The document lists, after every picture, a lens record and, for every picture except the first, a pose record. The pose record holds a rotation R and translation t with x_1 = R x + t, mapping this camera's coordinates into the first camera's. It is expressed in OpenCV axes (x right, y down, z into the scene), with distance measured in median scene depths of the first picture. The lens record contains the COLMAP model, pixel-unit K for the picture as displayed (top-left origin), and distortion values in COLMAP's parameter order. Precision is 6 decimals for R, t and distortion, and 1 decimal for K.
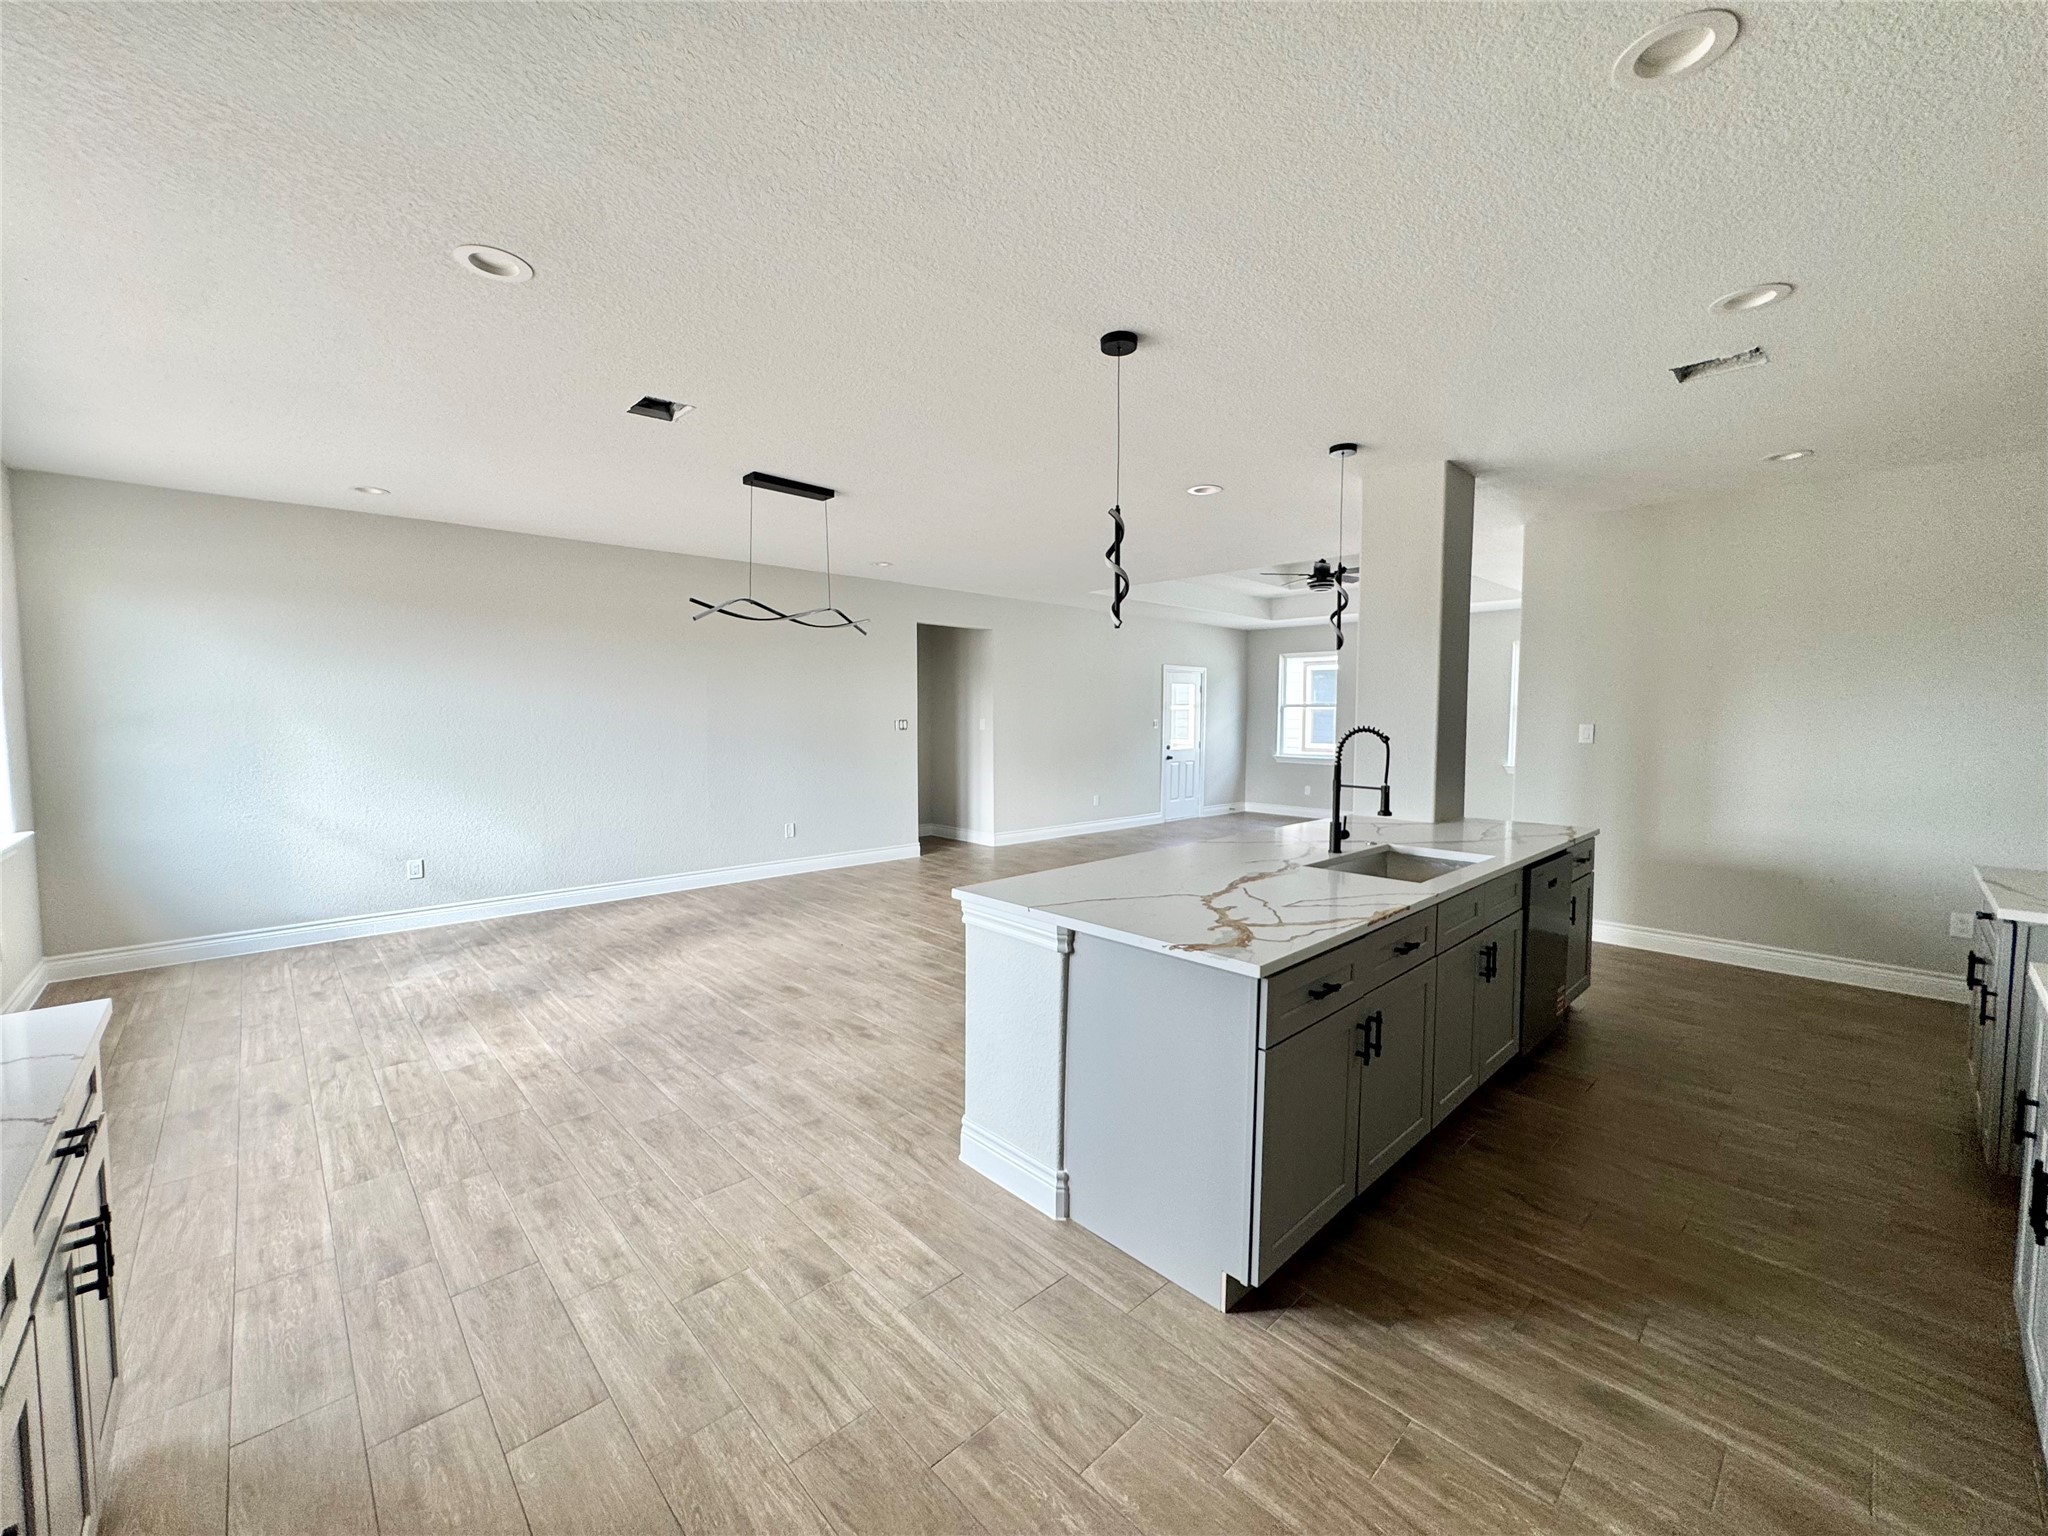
lens RADIAL K [[821.2, 0, 1023.8], [0, 821.2, 765.7], [0, 0, 1]] dist [-0.006566, 0.000325]
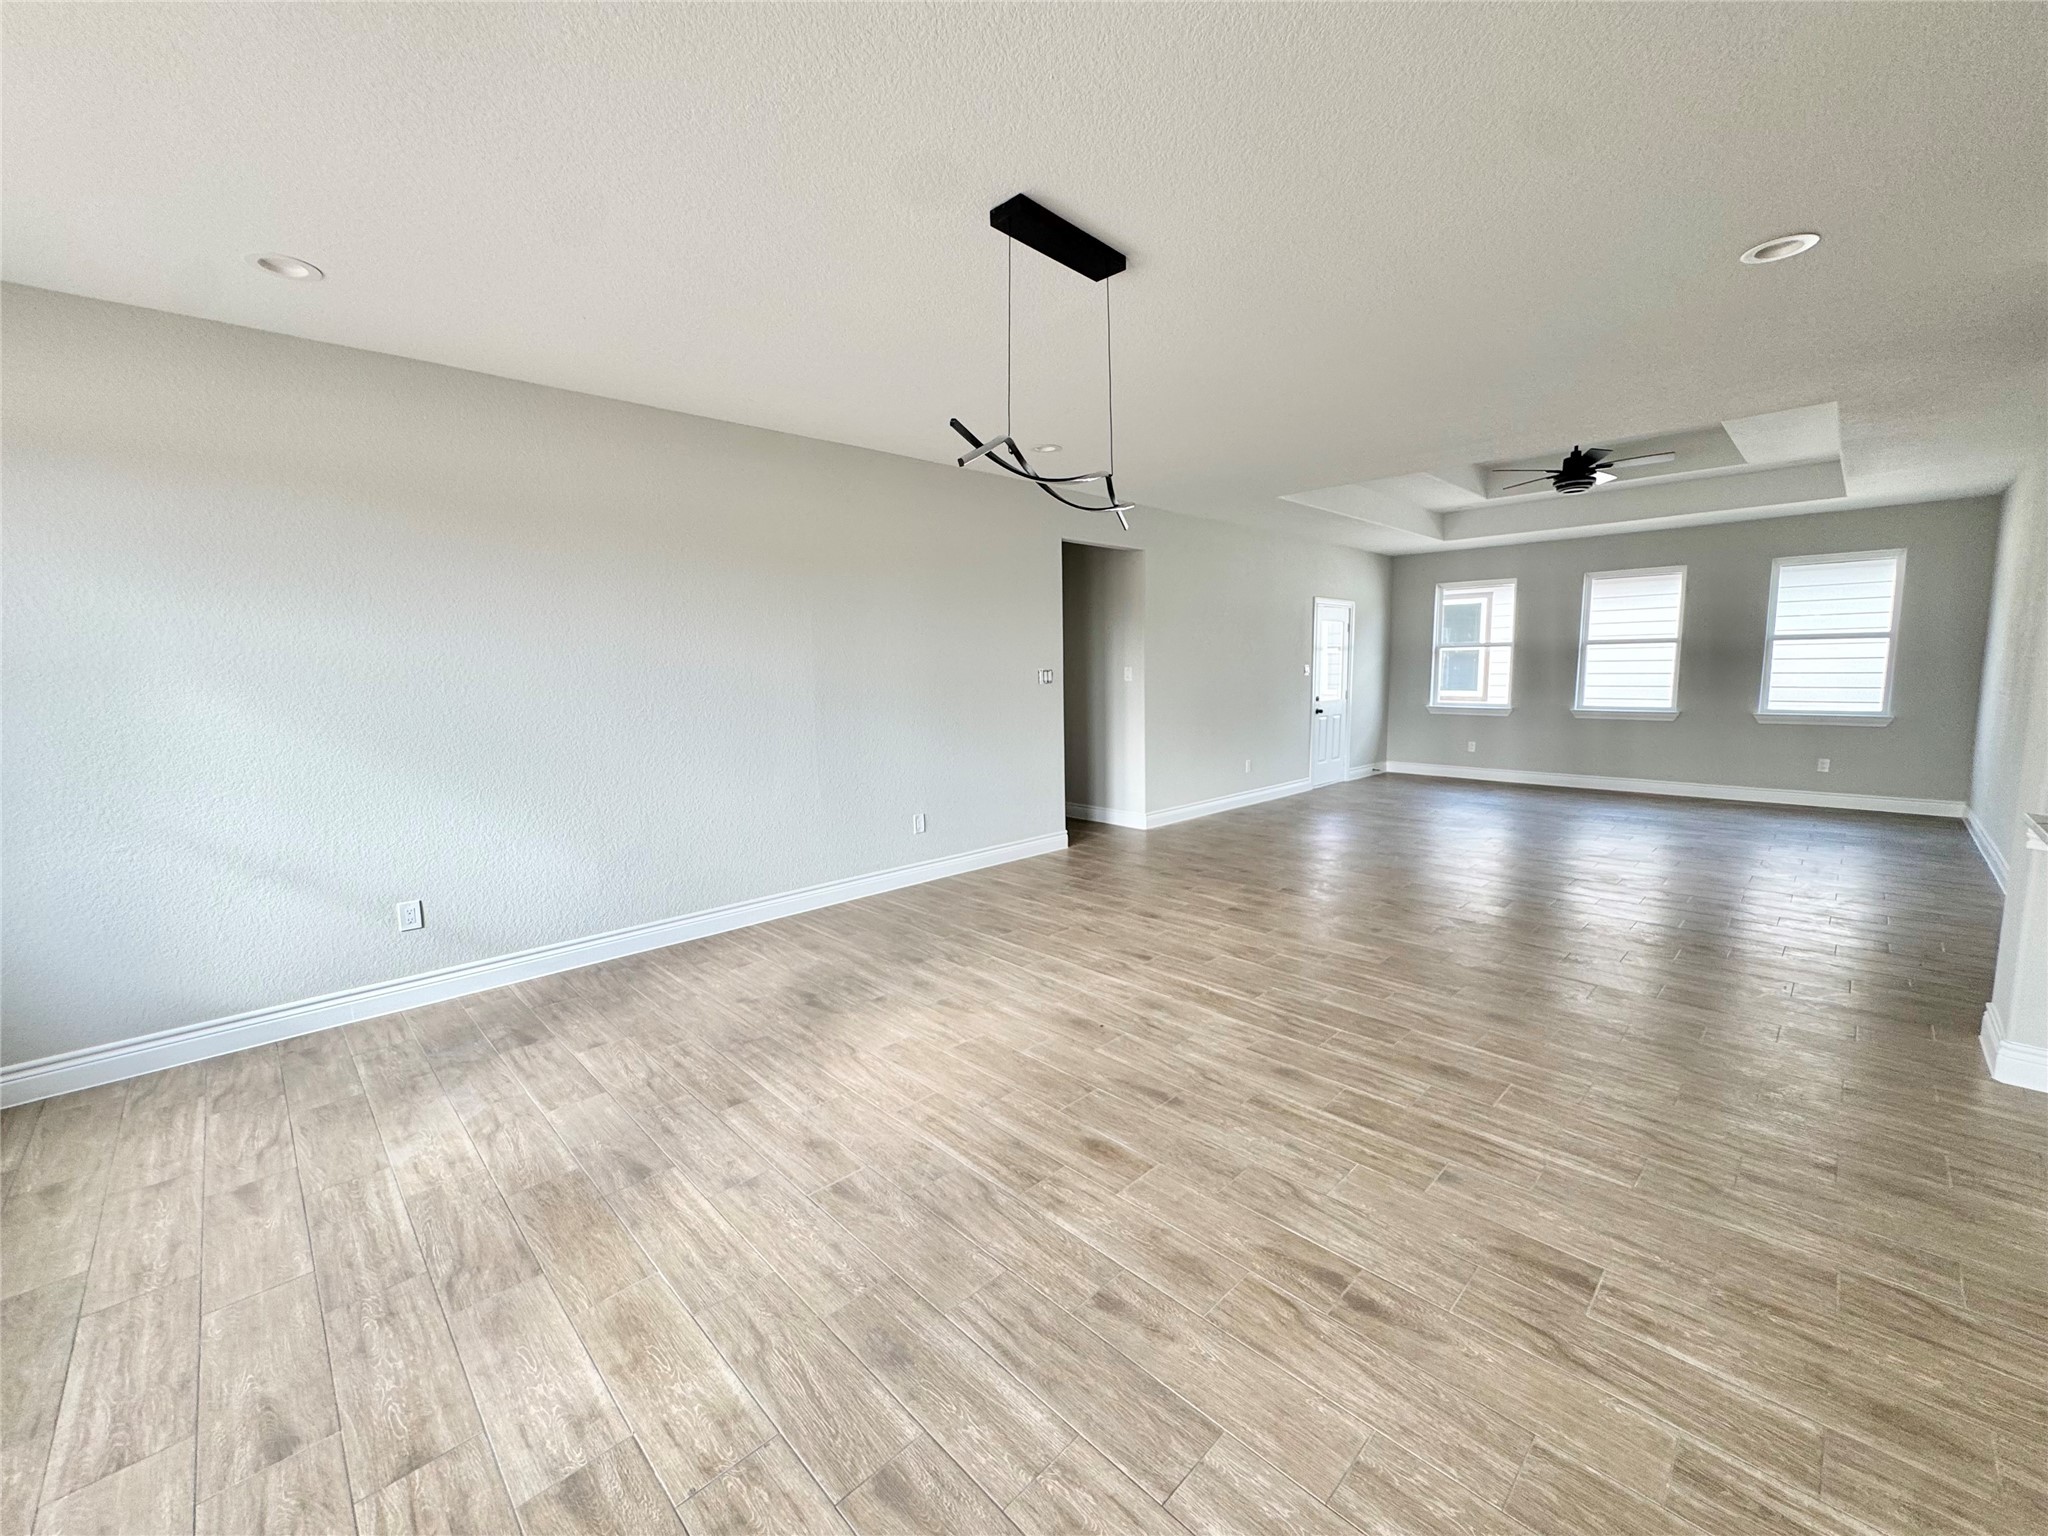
lens RADIAL K [[821.2, 0, 1023.5], [0, 821.2, 767.5], [0, 0, 1]] dist [-0.006566, 0.000325]
pose [[0.999685, -0.020525, 0.014429, -0.317901], [0.019602, 0.997917, 0.061463, -0.022699], [-0.015661, -0.061161, 0.998005, 0.424247]]
